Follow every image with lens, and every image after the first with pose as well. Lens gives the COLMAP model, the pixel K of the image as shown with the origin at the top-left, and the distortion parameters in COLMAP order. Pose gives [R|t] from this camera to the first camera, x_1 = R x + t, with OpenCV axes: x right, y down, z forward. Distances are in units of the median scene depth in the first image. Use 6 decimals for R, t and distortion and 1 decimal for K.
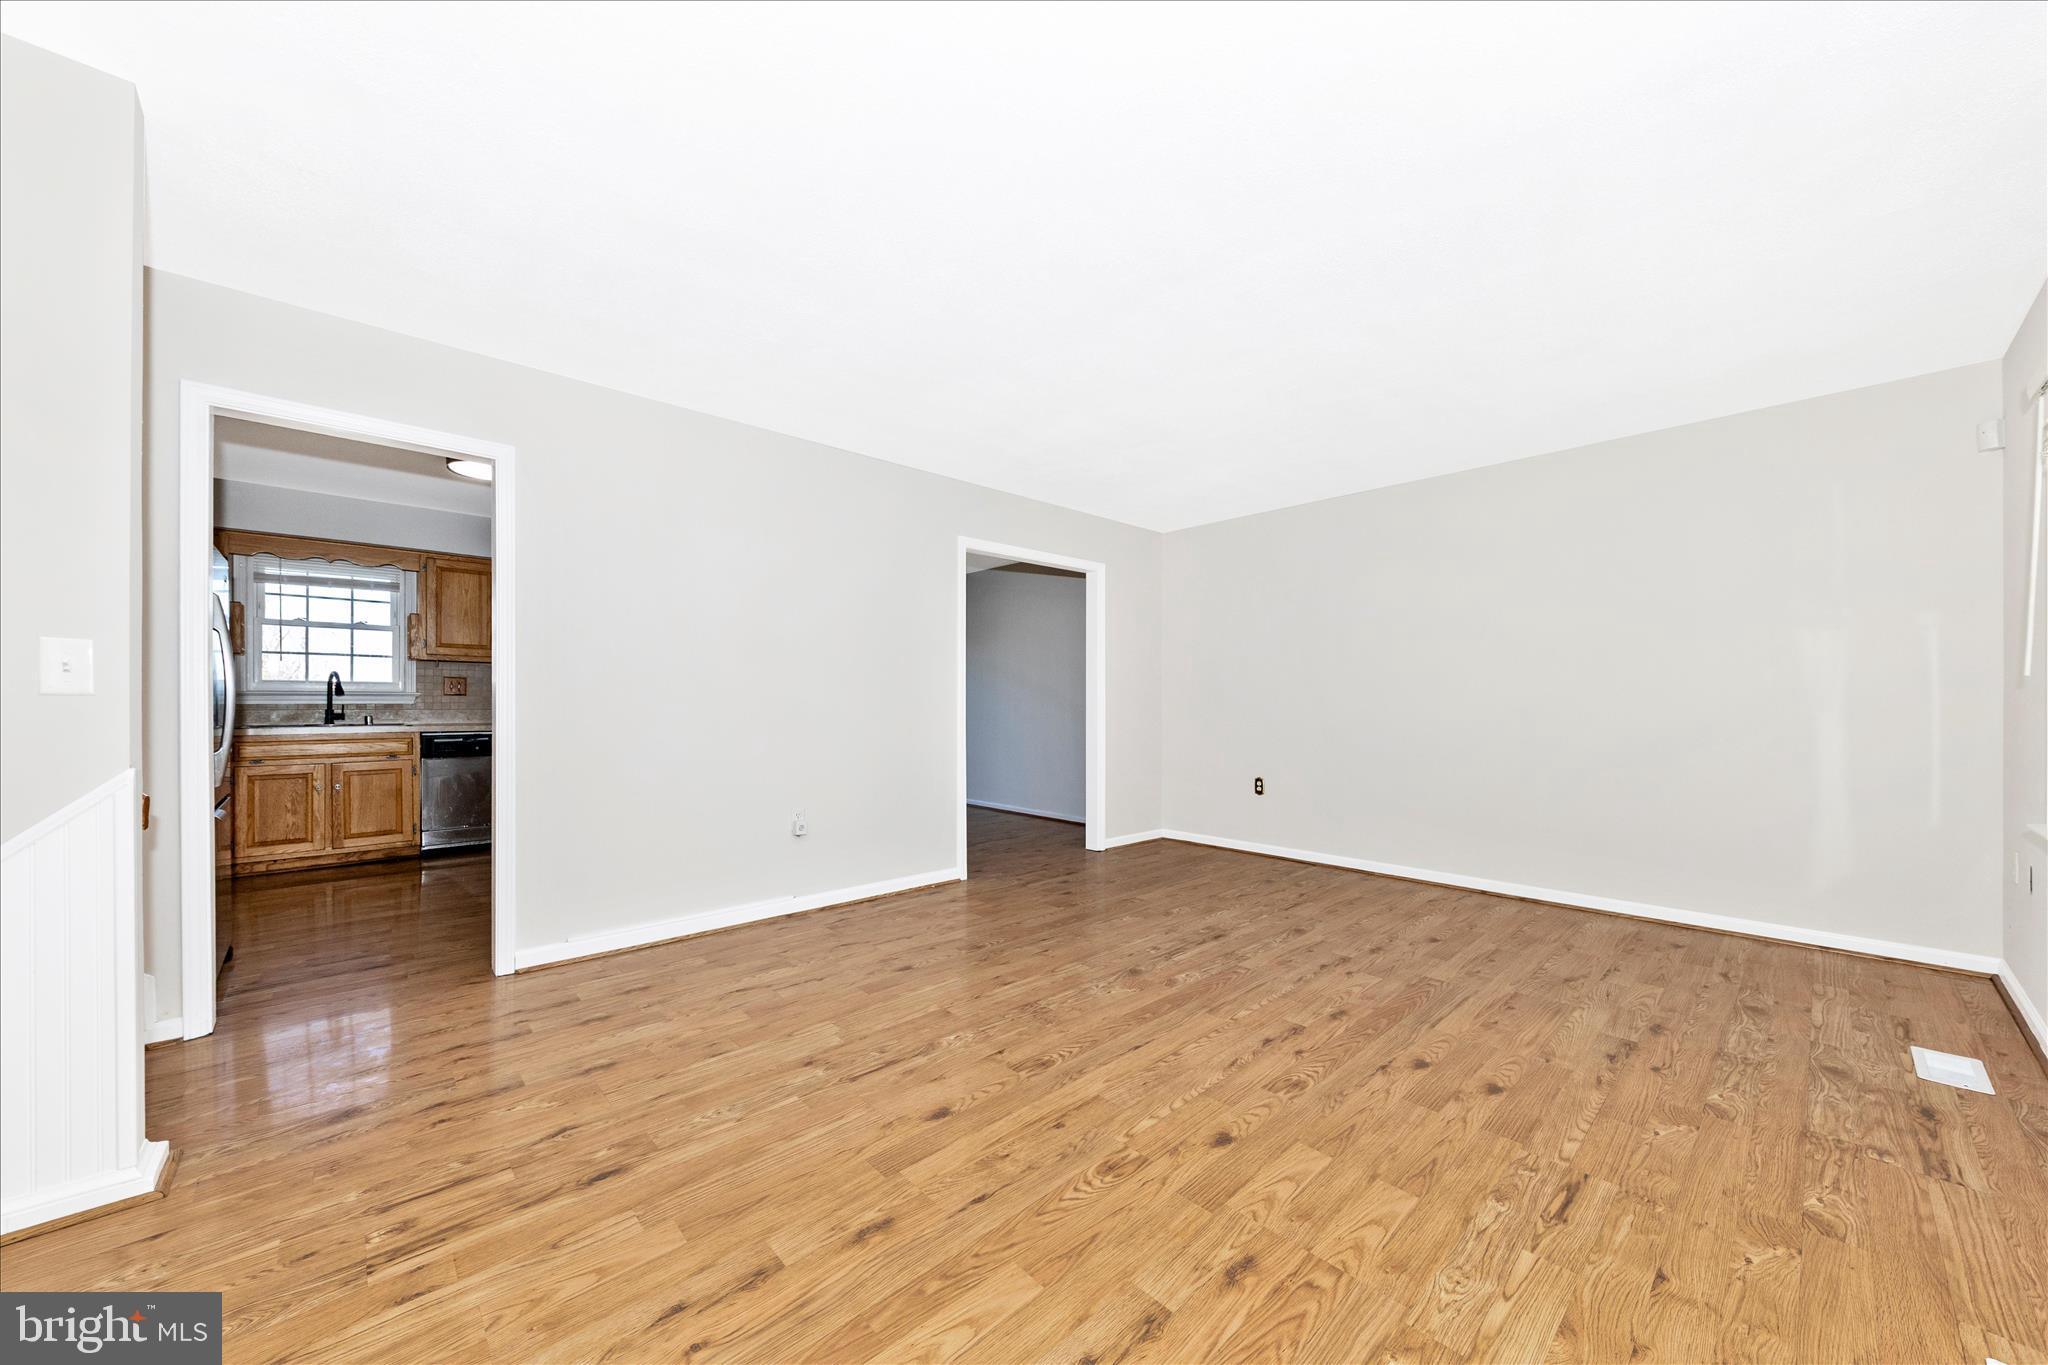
lens RADIAL K [[722.2, 0, 1009.6], [0, 722.2, 699.1], [0, 0, 1]] dist [0.014041, -0.005219]
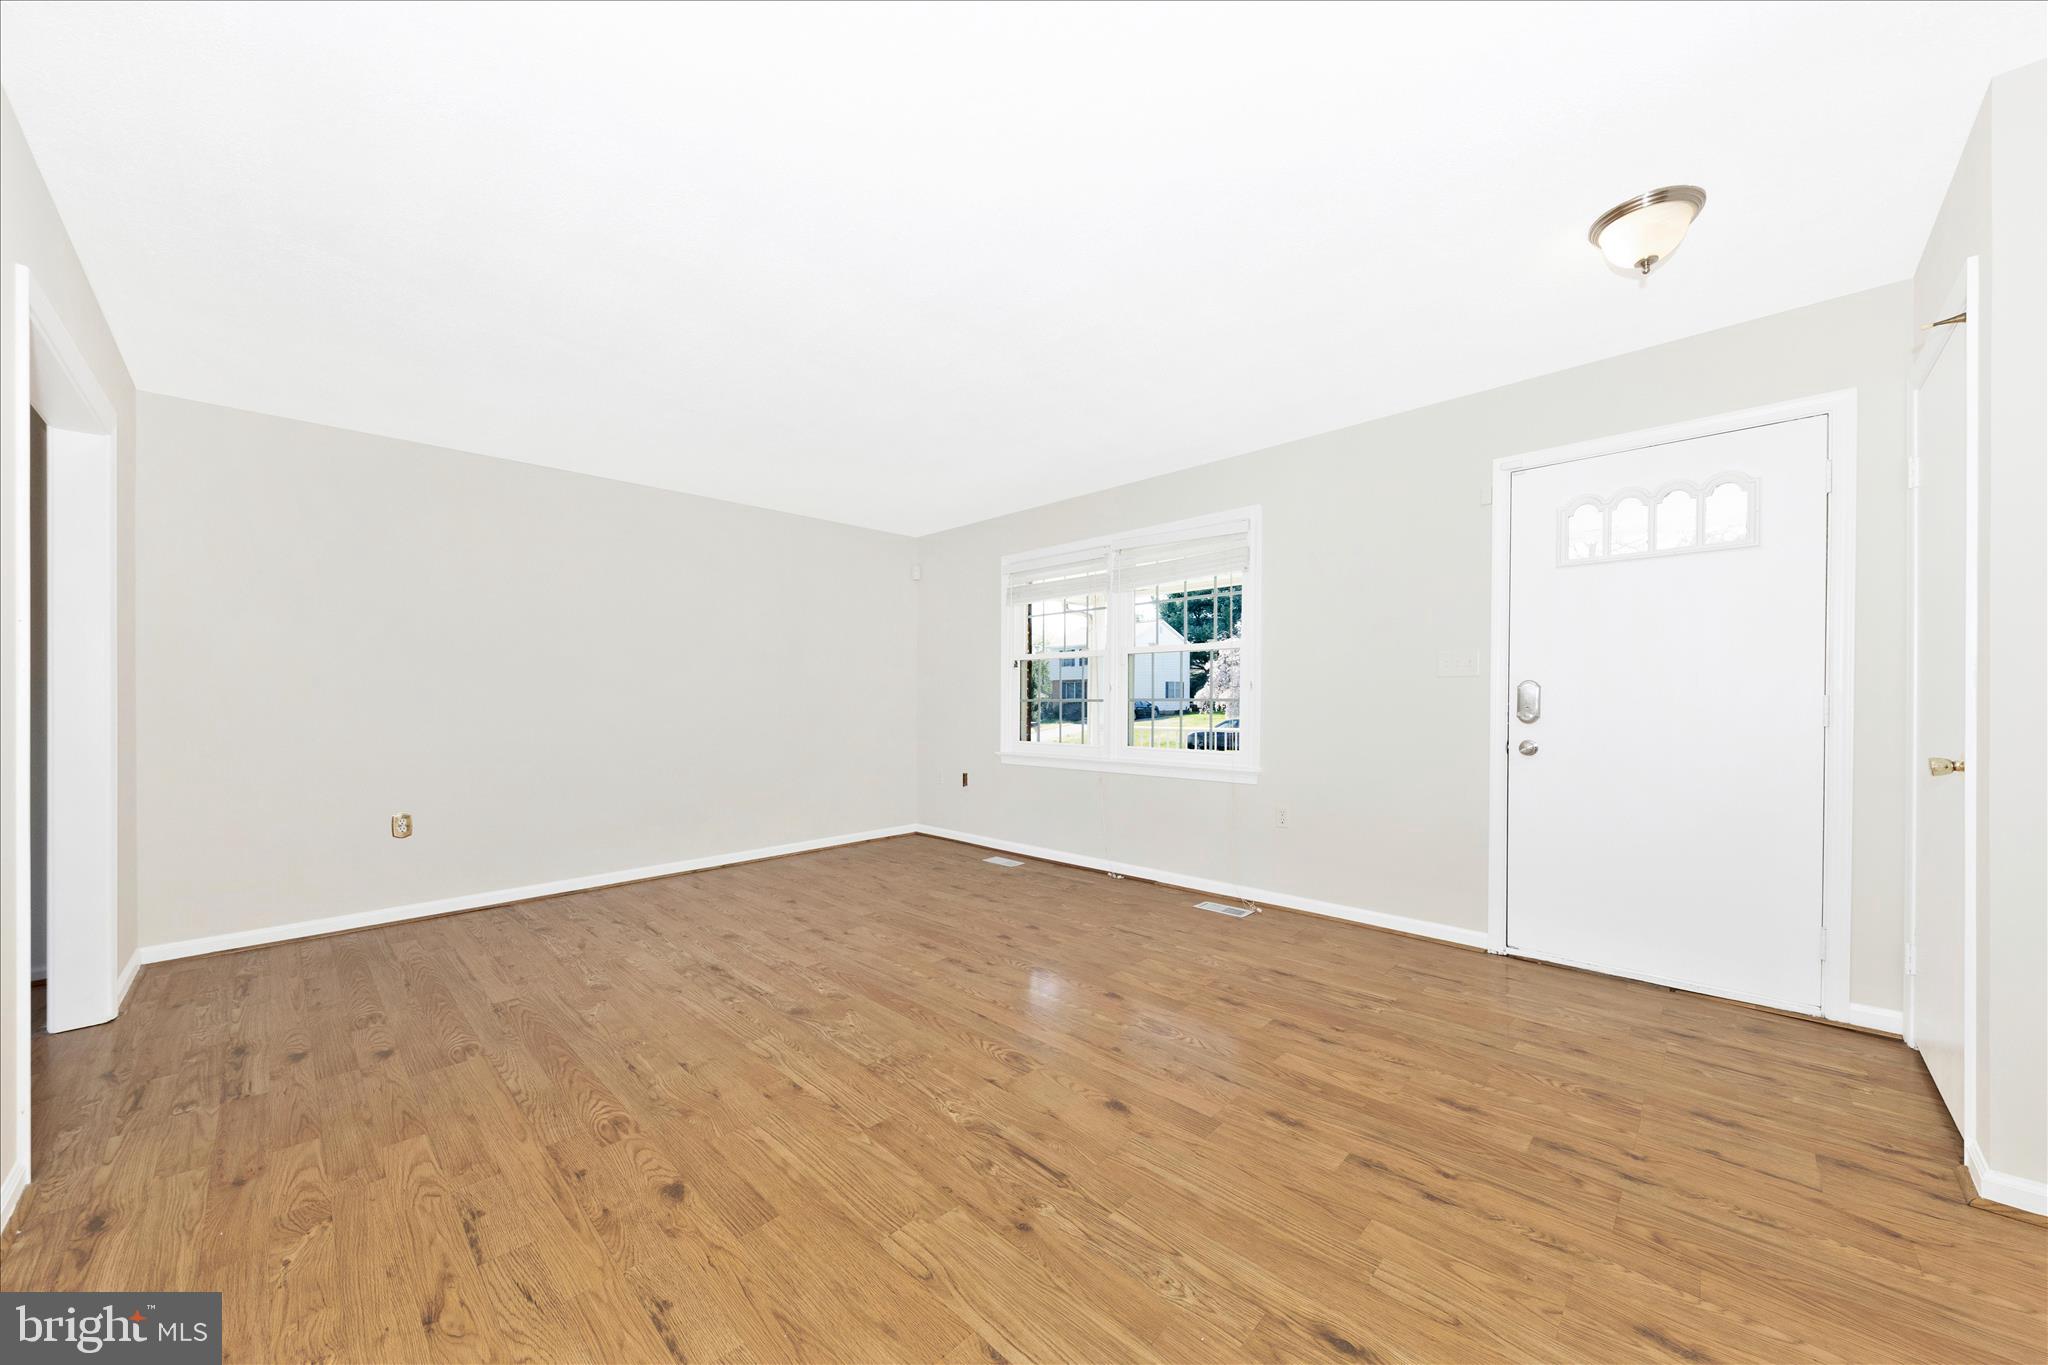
lens RADIAL K [[722.2, 0, 1019.9], [0, 722.2, 697.9], [0, 0, 1]] dist [0.014041, -0.005219]
pose [[-0.053061, 0.002399, 0.998588, -0.944670], [0.003132, 0.999993, -0.002236, -0.006642], [-0.998586, 0.003009, -0.053068, 1.003160]]
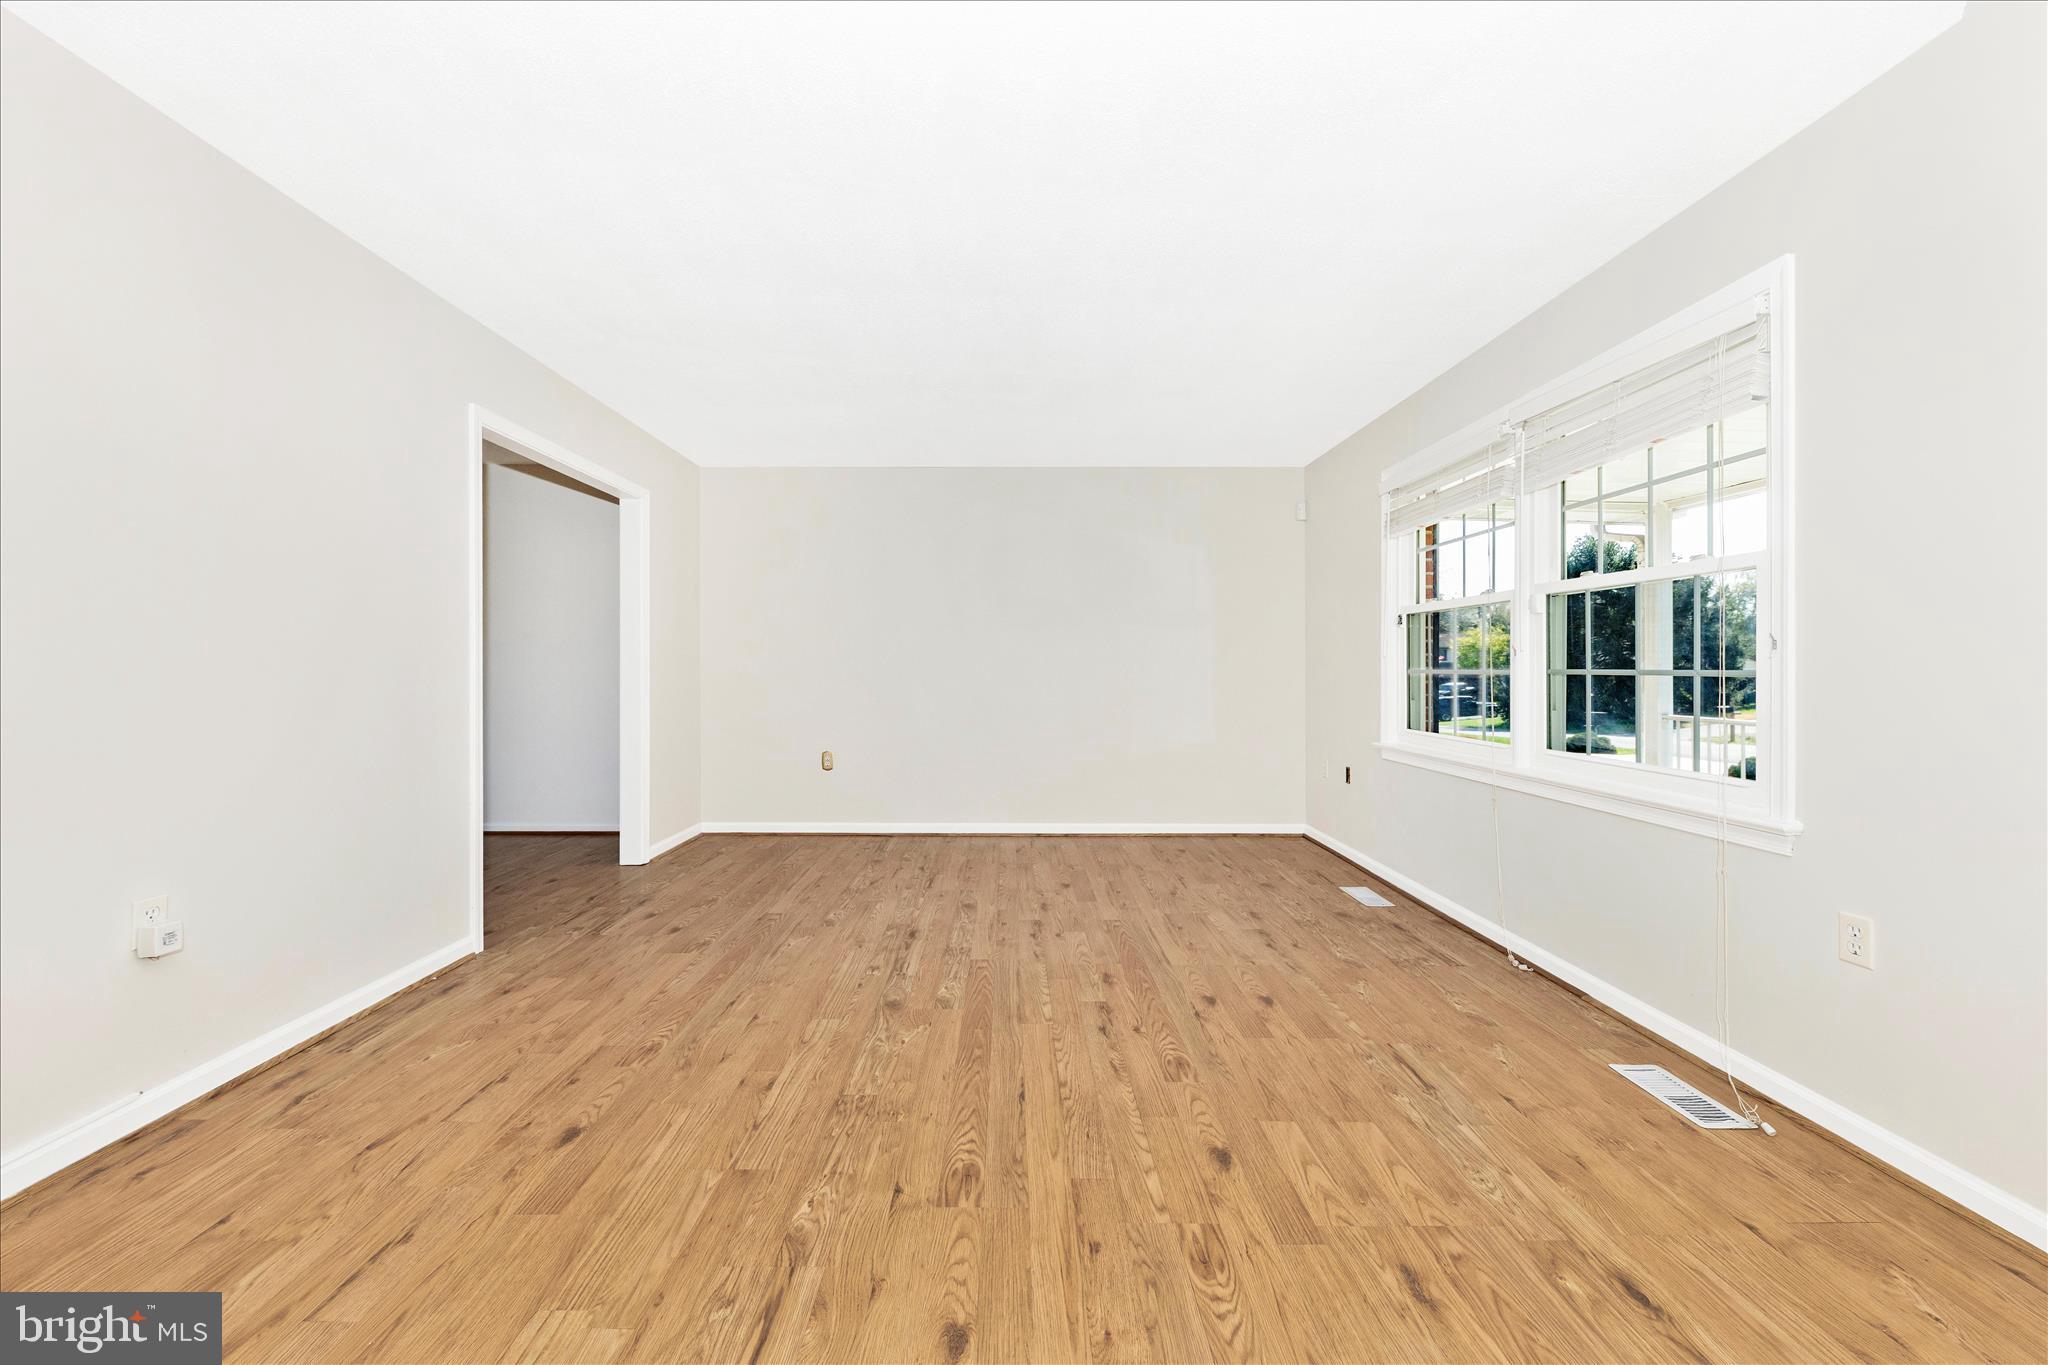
lens RADIAL K [[722.2, 0, 1004.9], [0, 722.2, 628.3], [0, 0, 1]] dist [0.014041, -0.005219]
pose [[0.676684, 0.043476, 0.734989, -0.466056], [-0.005898, 0.998543, -0.053636, -0.004612], [-0.736250, 0.031959, 0.675954, 0.443383]]
